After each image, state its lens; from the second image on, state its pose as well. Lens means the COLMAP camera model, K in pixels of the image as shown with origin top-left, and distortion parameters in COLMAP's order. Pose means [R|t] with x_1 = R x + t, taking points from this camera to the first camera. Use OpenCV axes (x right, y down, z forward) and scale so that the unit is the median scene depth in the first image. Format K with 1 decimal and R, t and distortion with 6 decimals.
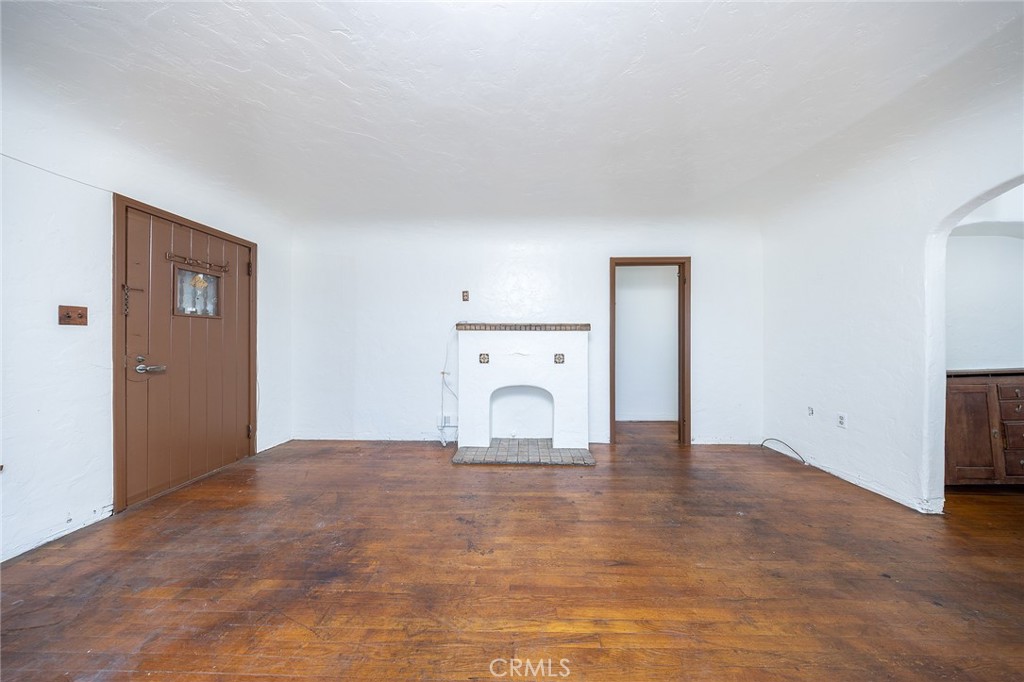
lens RADIAL K [[294.5, 0, 512.0], [0, 294.5, 341.0], [0, 0, 1]] dist [-0.000596, -0.000043]
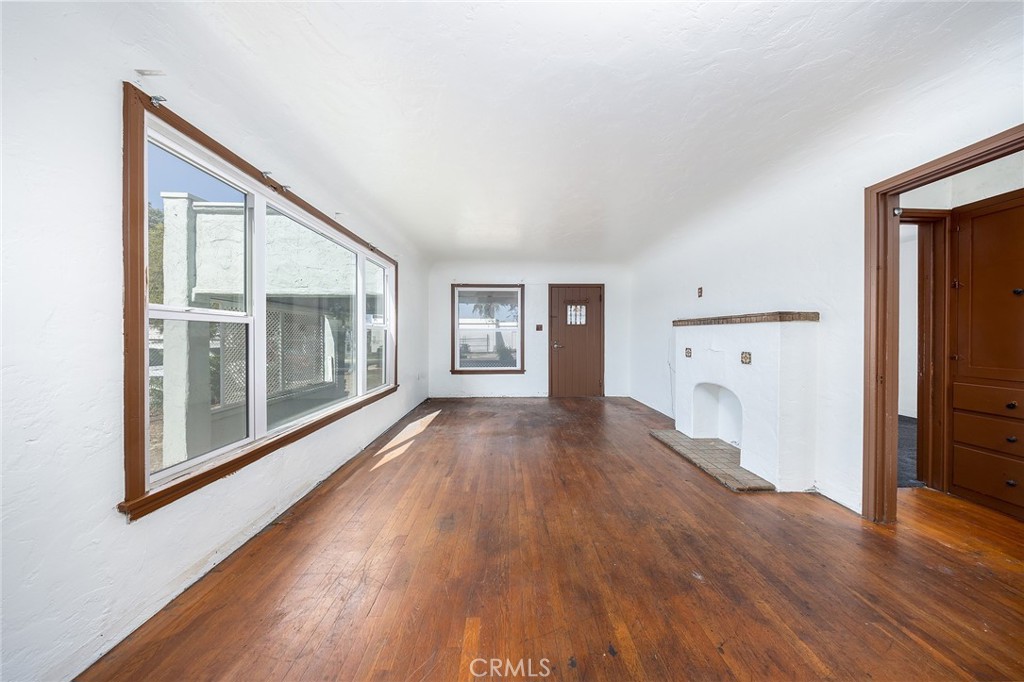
lens RADIAL K [[300.0, 0, 533.8], [0, 300.0, 337.7], [0, 0, 1]] dist [-0.000323, -0.000036]
pose [[0.108134, 0.005095, -0.994123, 0.973853], [-0.003512, 0.999983, 0.004743, 0.003487], [0.994130, 0.002978, 0.108150, 0.349809]]
